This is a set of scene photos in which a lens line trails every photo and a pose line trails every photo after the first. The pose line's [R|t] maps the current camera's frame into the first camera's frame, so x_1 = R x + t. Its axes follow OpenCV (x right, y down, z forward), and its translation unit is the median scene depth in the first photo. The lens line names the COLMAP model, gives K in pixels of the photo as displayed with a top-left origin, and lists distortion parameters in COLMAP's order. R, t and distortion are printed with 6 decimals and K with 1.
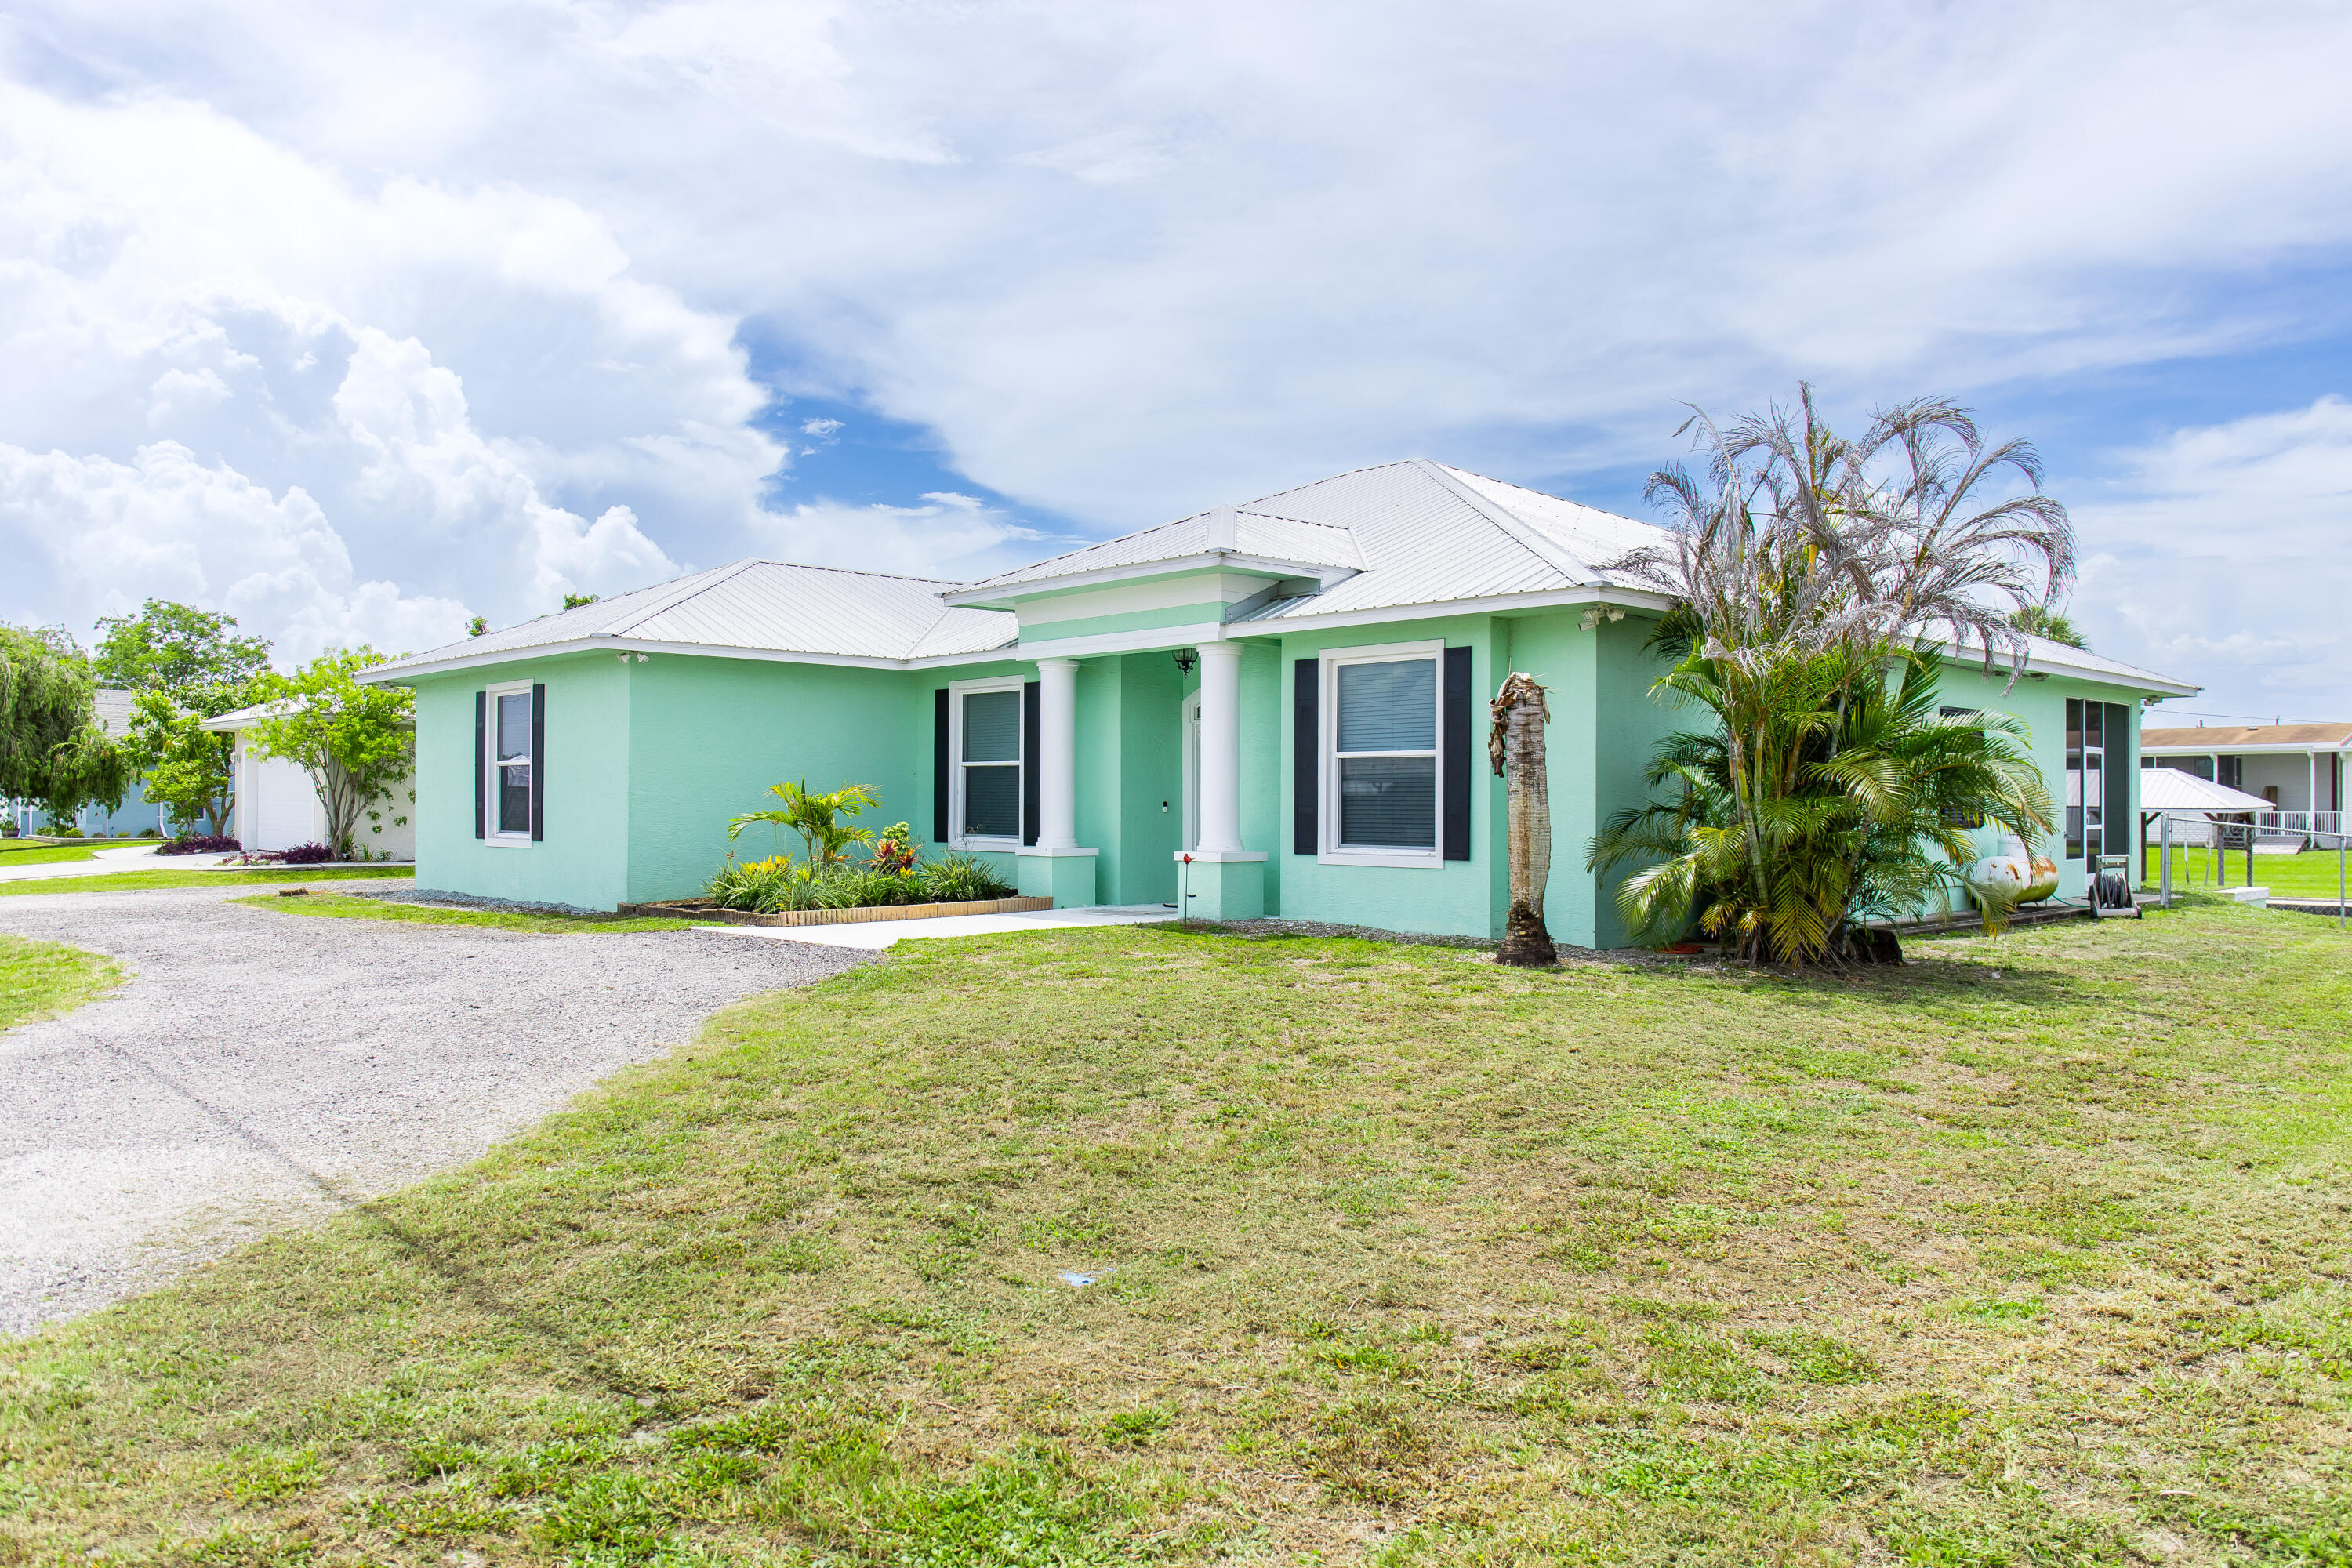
lens RADIAL K [[1682.6, 0, 1176.0], [0, 1682.6, 784.0], [0, 0, 1]] dist [-0.214507, 0.209819]
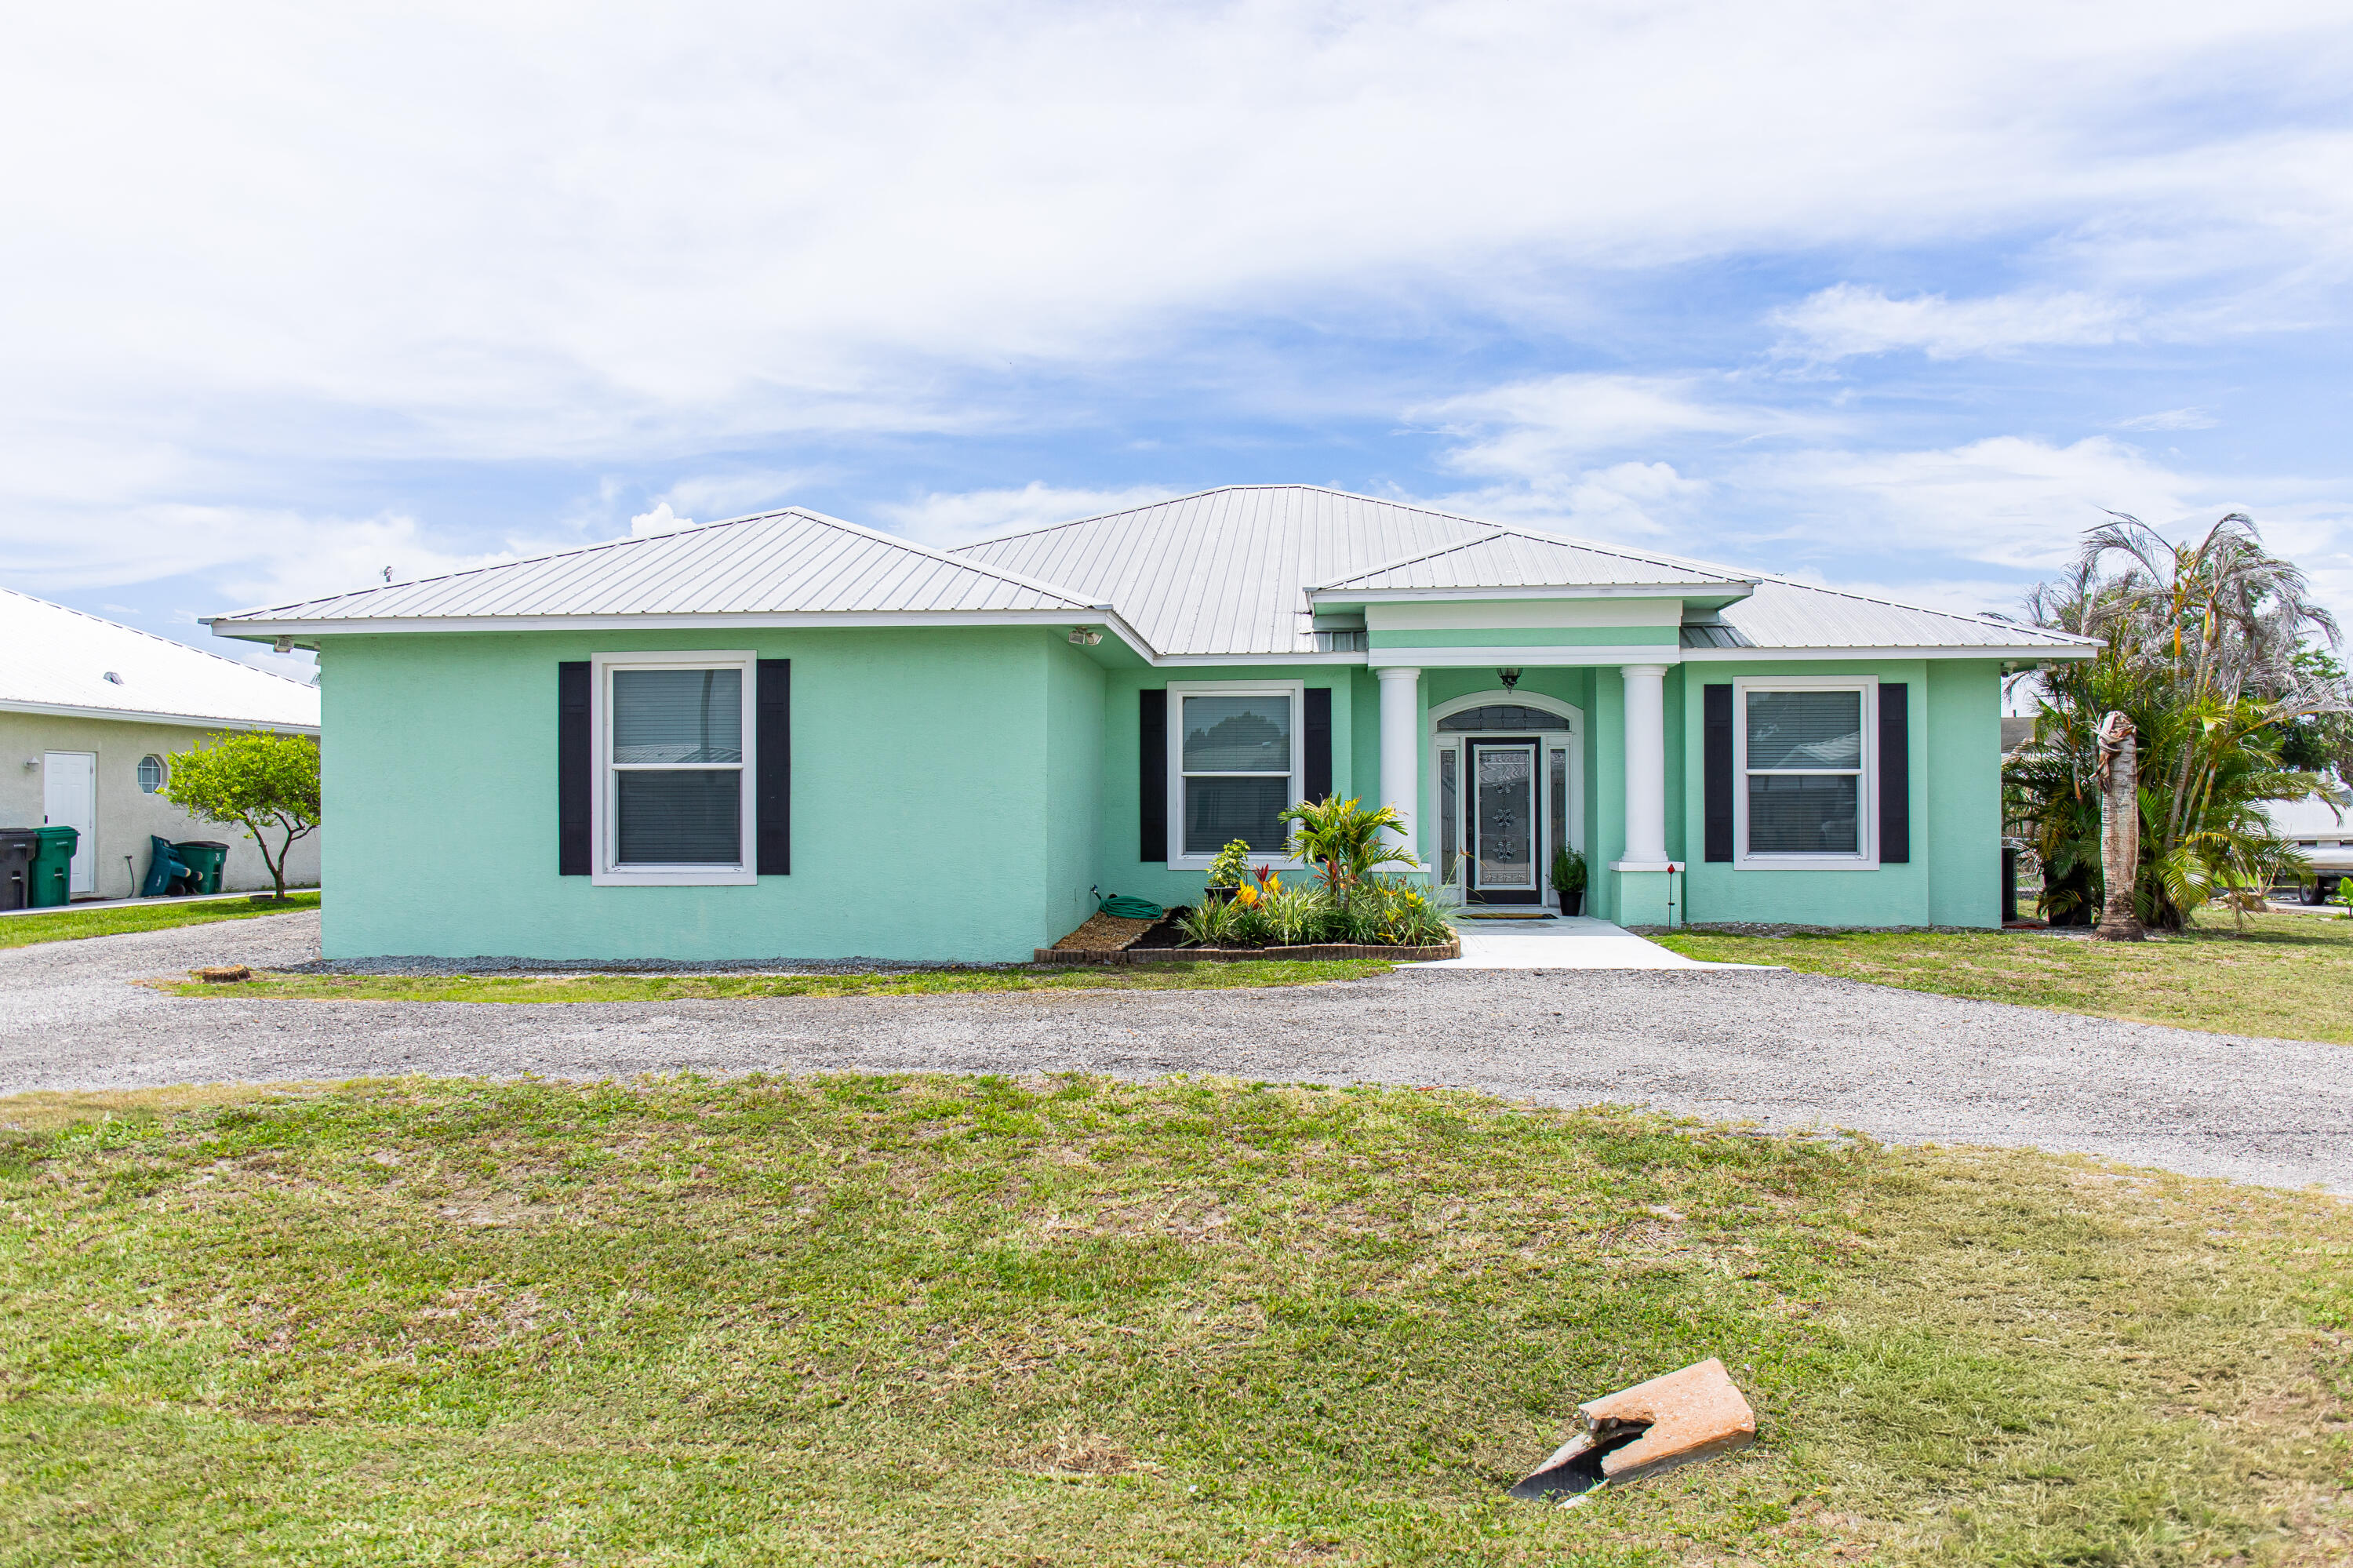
lens RADIAL K [[1607.1, 0, 1162.4], [0, 1607.1, 799.3], [0, 0, 1]] dist [-0.003993, -0.005665]
pose [[0.754452, 0.003195, 0.656347, -0.710992], [-0.003348, 0.999994, -0.001020, 0.002530], [-0.656347, -0.001428, 0.754458, 0.354465]]
